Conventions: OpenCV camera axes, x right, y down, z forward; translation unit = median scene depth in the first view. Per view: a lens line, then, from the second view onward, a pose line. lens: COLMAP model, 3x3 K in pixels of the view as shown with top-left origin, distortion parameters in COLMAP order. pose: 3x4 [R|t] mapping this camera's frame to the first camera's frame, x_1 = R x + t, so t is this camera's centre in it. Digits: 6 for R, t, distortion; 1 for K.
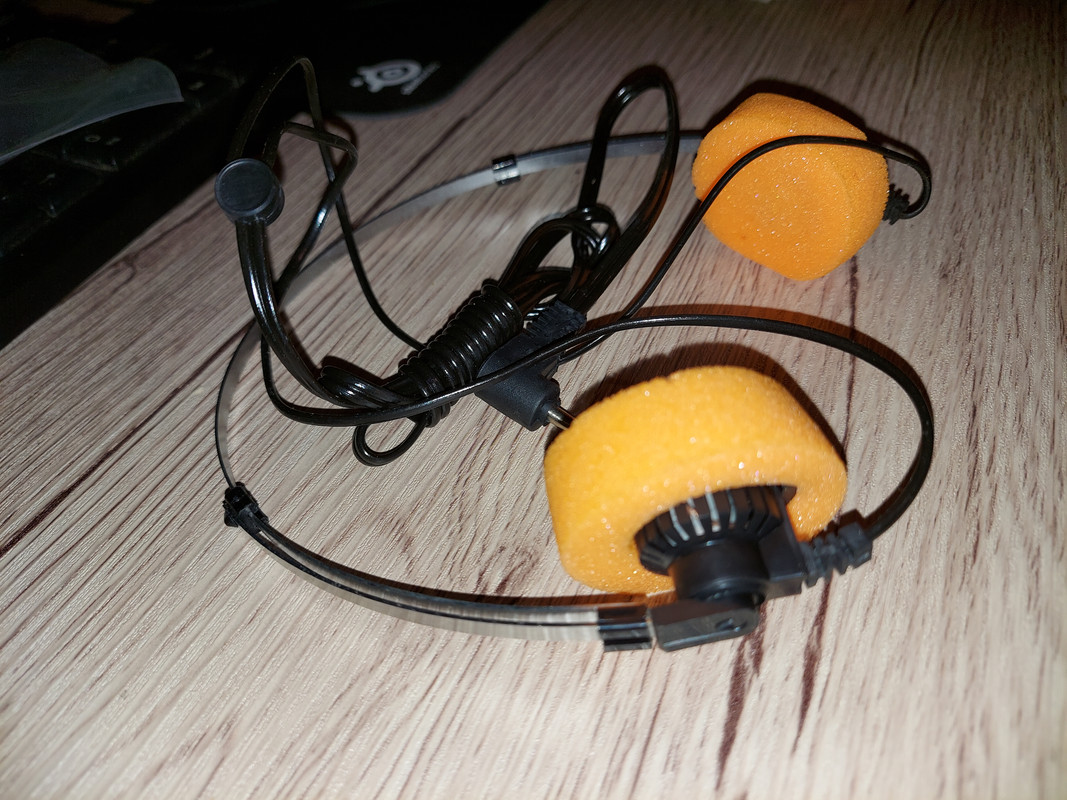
lens RADIAL K [[787.9, 0, 533.5], [0, 787.9, 400.0], [0, 0, 1]] dist [0.040102, -0.089223]
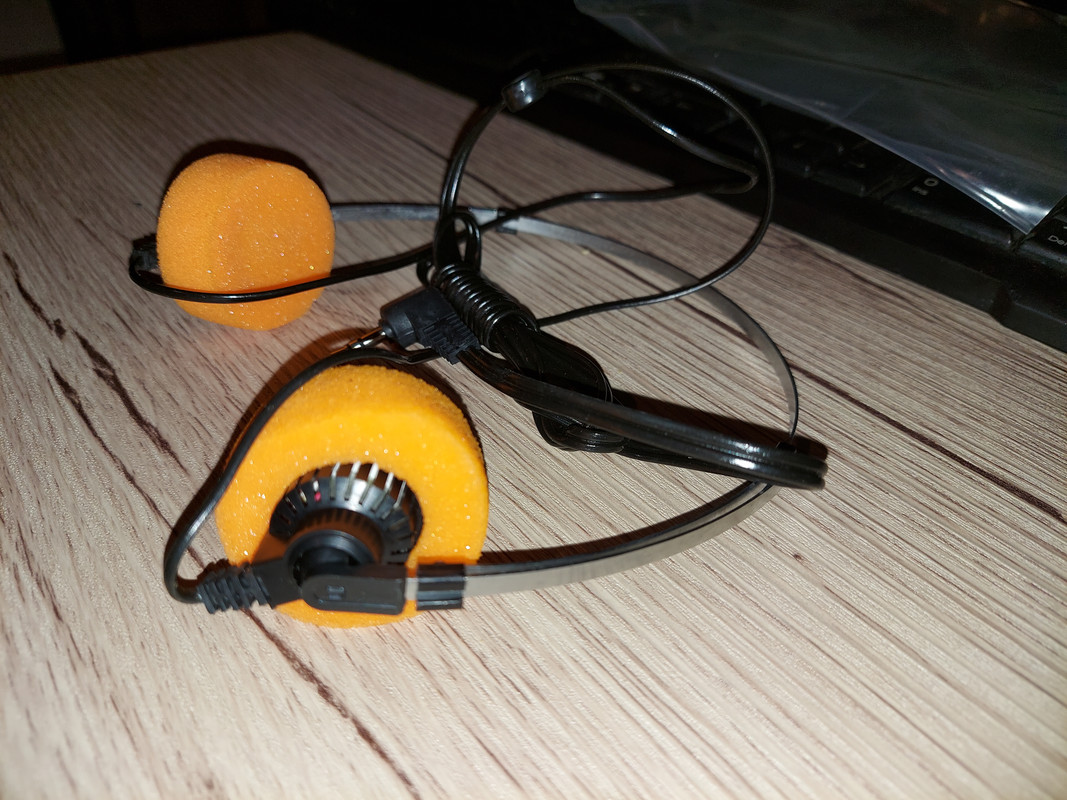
lens RADIAL K [[787.9, 0, 533.5], [0, 787.9, 400.0], [0, 0, 1]] dist [0.040102, -0.089223]
pose [[-0.439130, 0.623902, -0.646460, 0.732728], [-0.620287, 0.309988, 0.720522, -0.997551], [0.649930, 0.717394, 0.250874, 0.943040]]
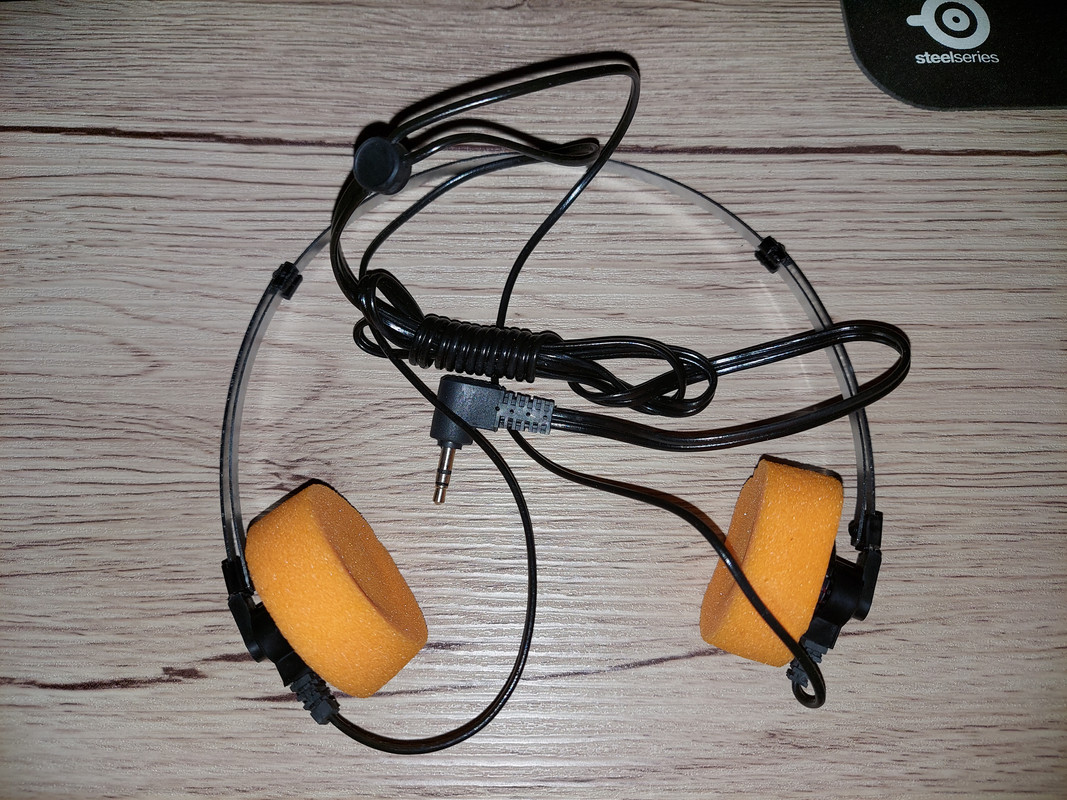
lens RADIAL K [[787.9, 0, 533.5], [0, 787.9, 400.0], [0, 0, 1]] dist [0.040102, -0.089223]
pose [[0.419962, 0.896096, -0.143682, 0.192102], [-0.683278, 0.416395, 0.599789, -0.853732], [0.597296, -0.153714, 0.787152, 0.130855]]
